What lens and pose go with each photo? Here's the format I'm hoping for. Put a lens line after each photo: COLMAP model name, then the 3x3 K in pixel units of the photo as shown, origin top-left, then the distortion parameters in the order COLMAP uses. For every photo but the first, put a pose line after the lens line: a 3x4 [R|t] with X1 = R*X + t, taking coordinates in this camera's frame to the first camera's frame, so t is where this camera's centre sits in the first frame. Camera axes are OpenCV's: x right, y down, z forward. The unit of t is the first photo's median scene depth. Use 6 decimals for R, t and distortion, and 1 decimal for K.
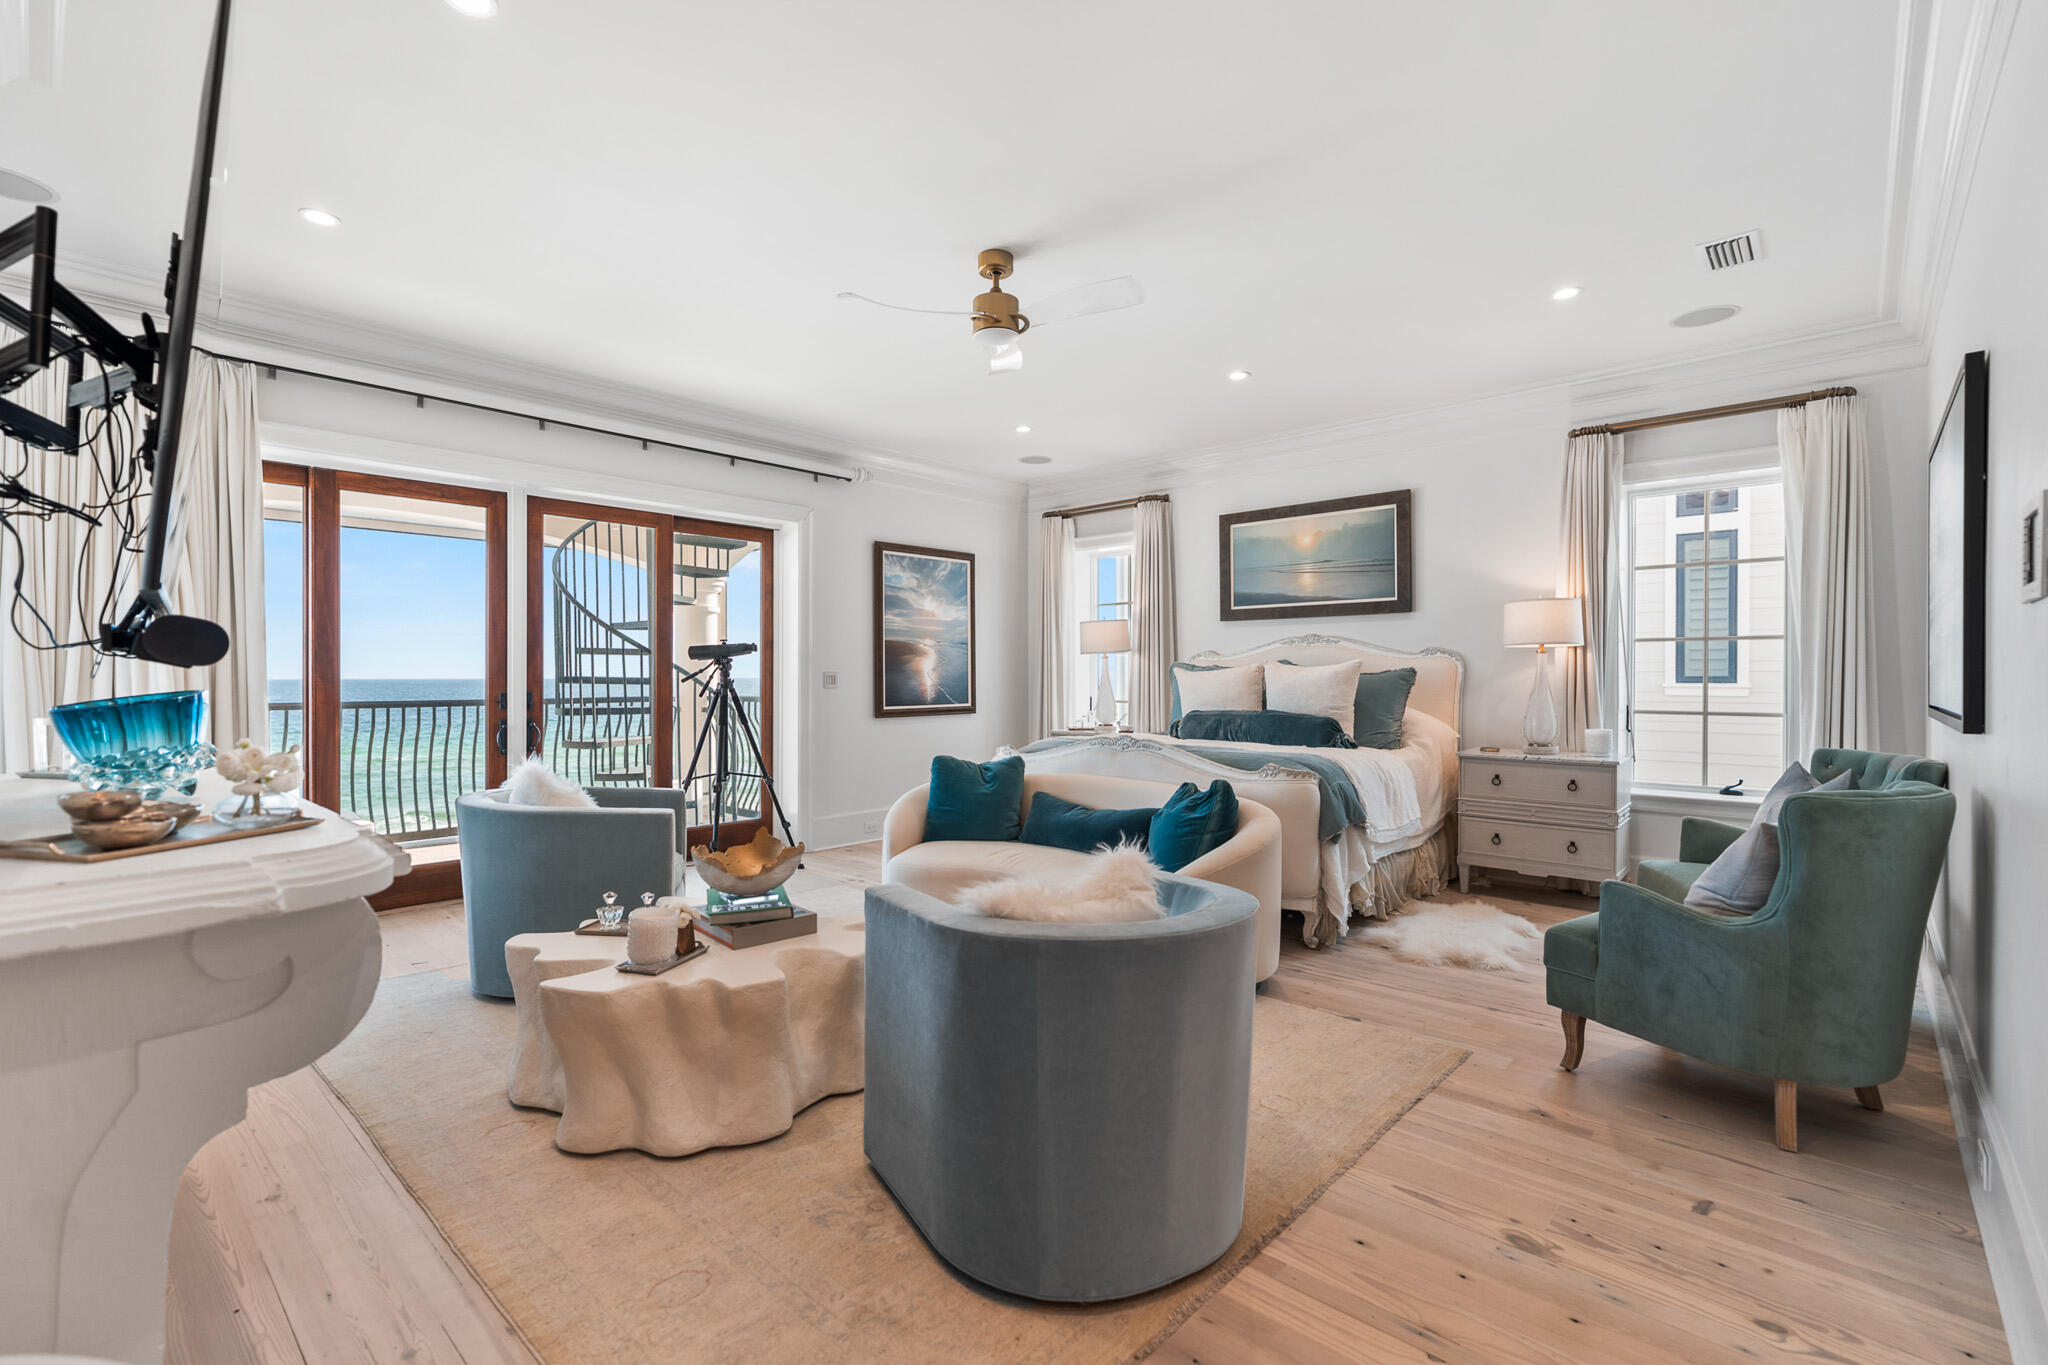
lens RADIAL K [[918.4, 0, 1025.8], [0, 918.4, 648.4], [0, 0, 1]] dist [0.000171, 0.000580]
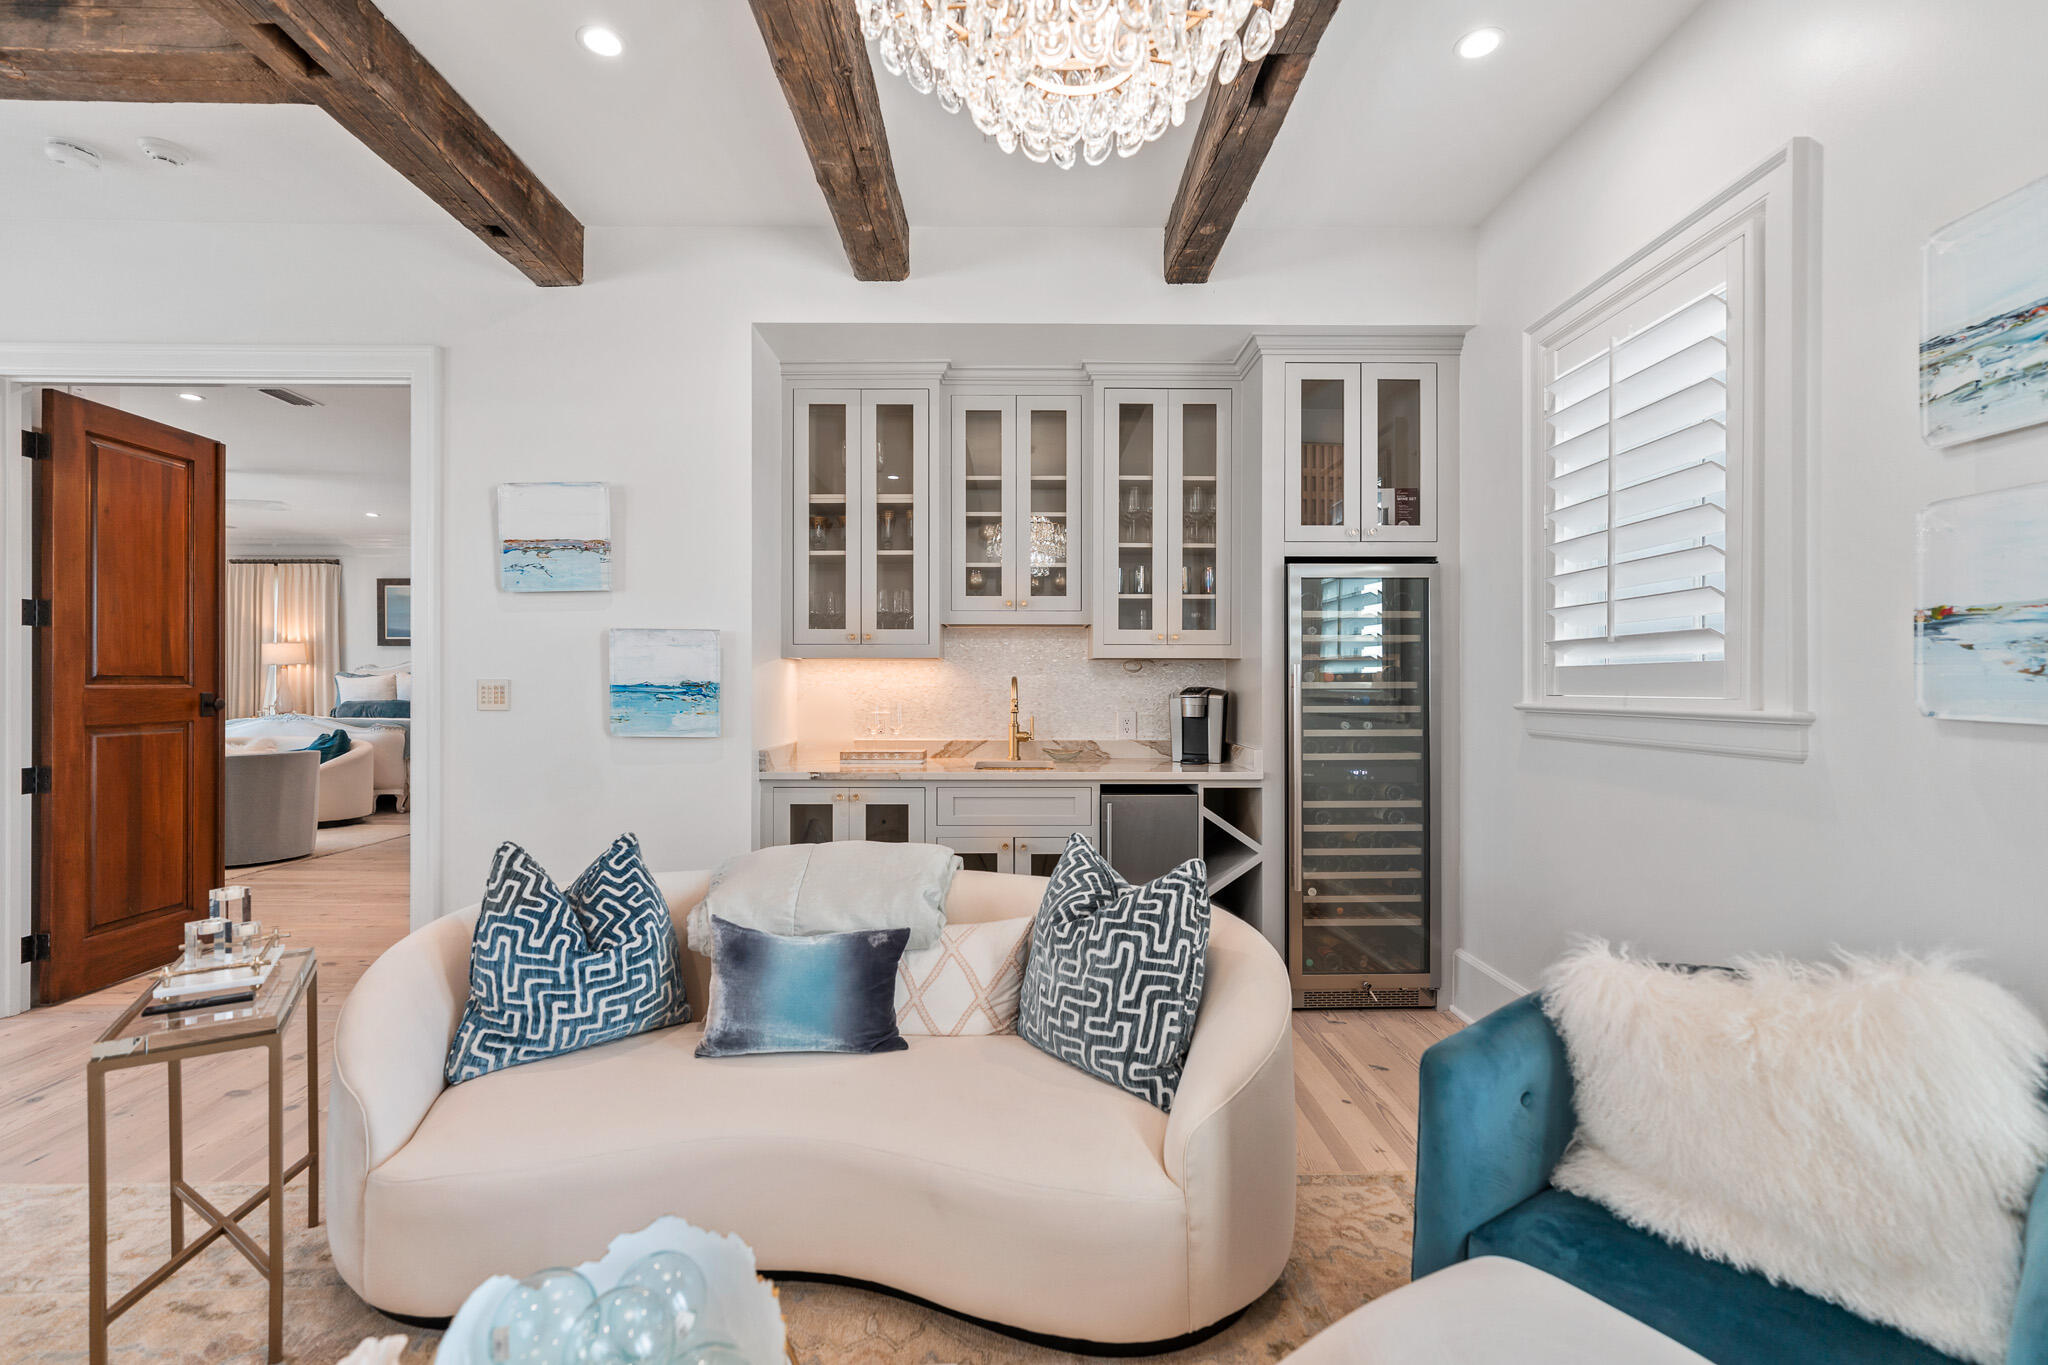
lens RADIAL K [[911.1, 0, 1024.0], [0, 911.1, 682.5], [0, 0, 1]] dist [-0.001073, 0.000654]
pose [[0.736518, 0.005383, 0.676397, -0.028524], [-0.023966, 0.999548, 0.018141, -0.023308], [-0.675994, -0.029571, 0.736314, -0.964252]]
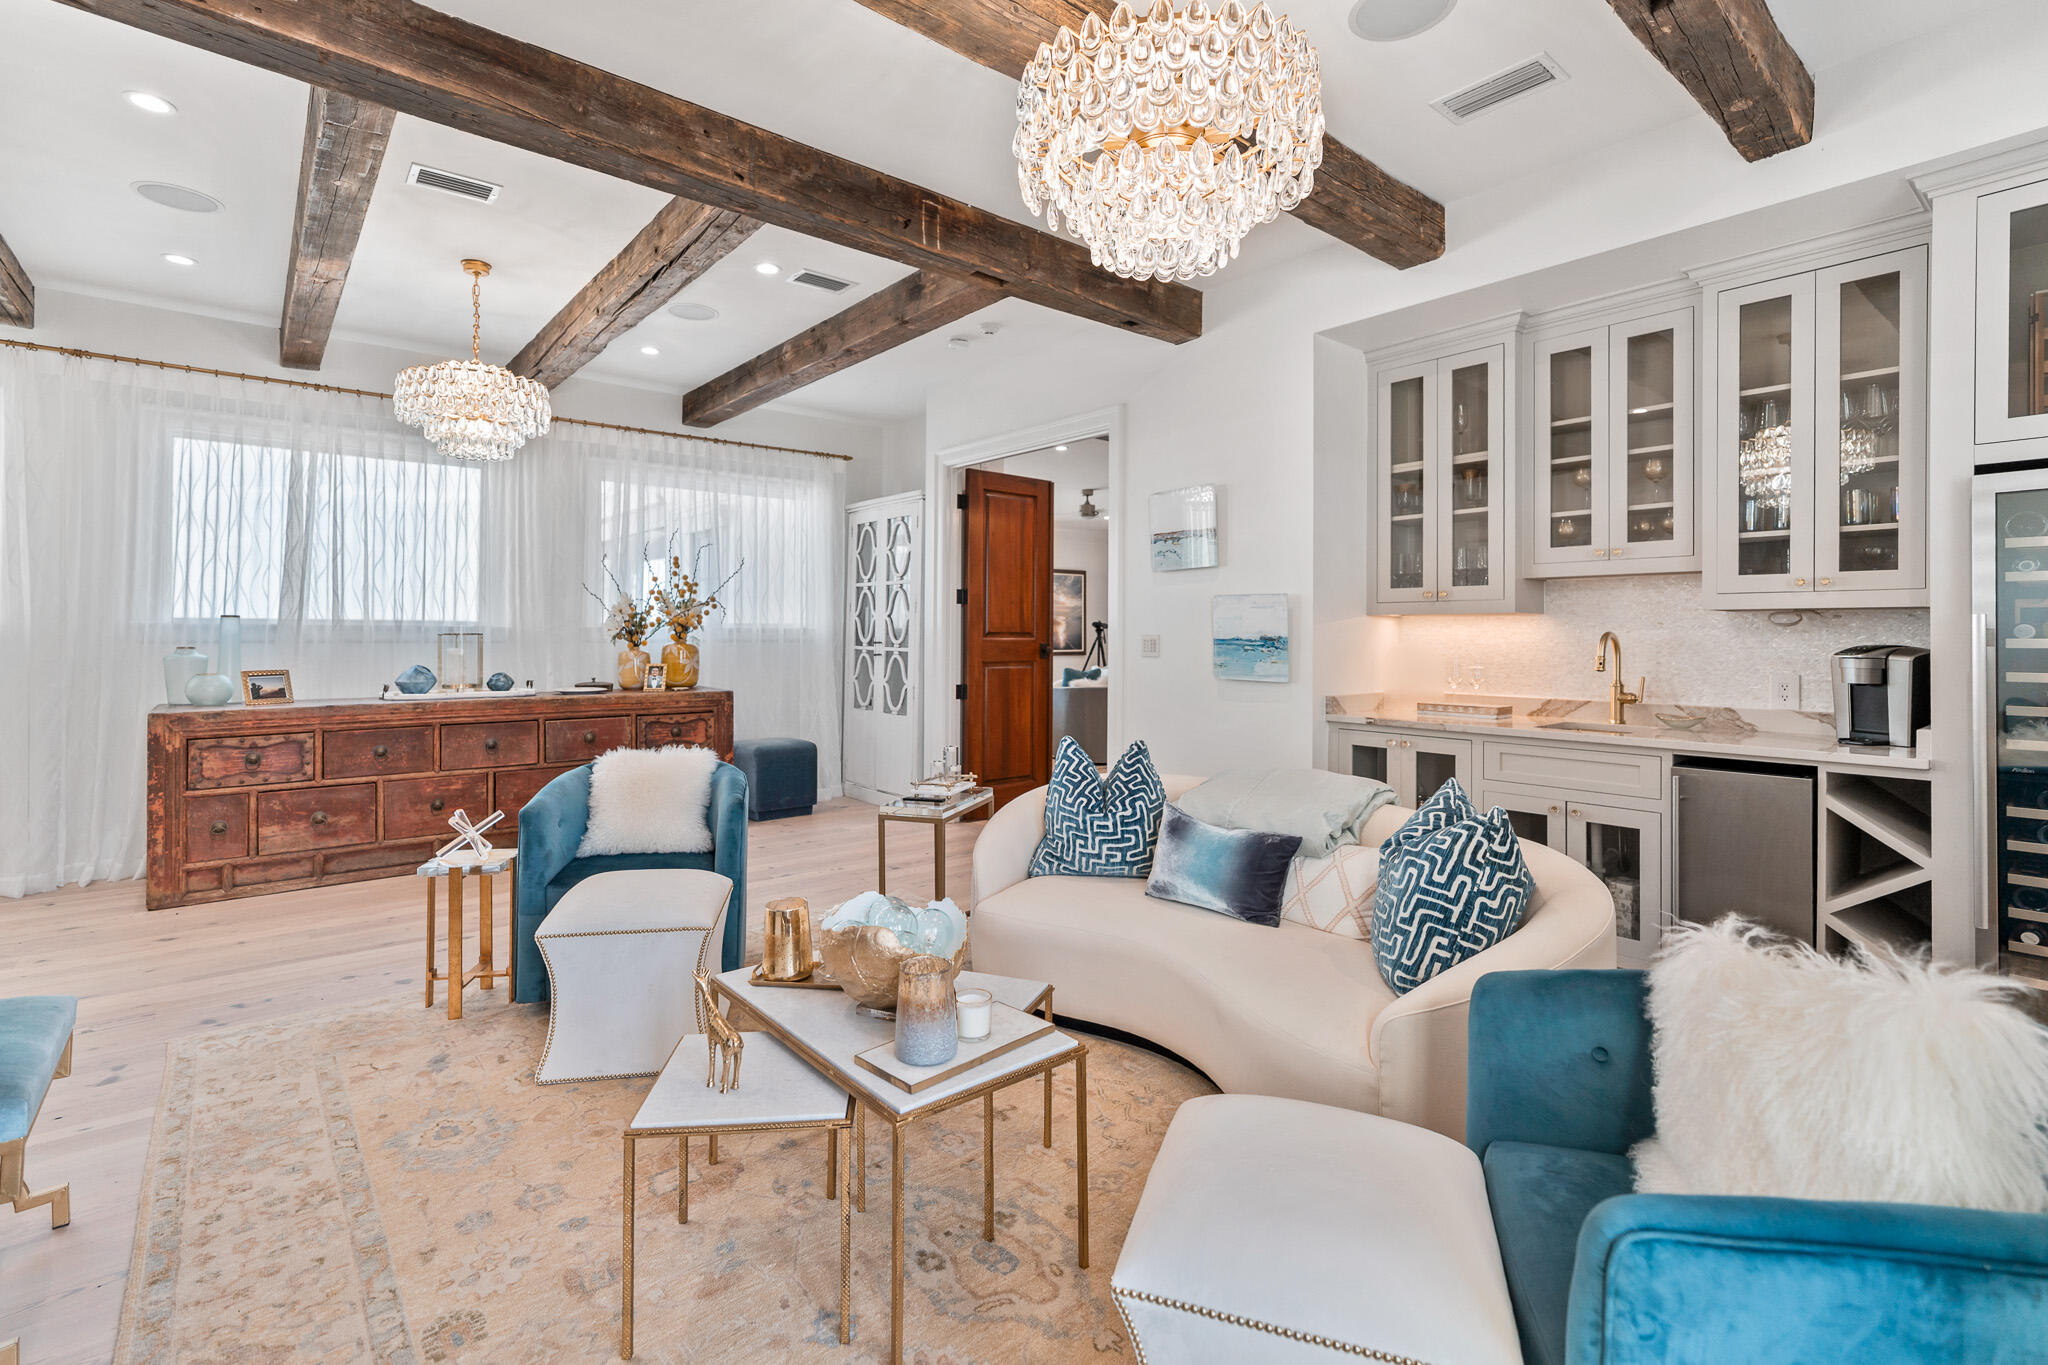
lens RADIAL K [[943.3, 0, 1025.7], [0, 943.3, 626.9], [0, 0, 1]] dist [-0.000328, 0.000053]
pose [[0.990231, 0.007578, -0.139228, 0.110417], [-0.004950, 0.999803, 0.019213, -0.028513], [0.139346, -0.018336, 0.990074, -1.137954]]
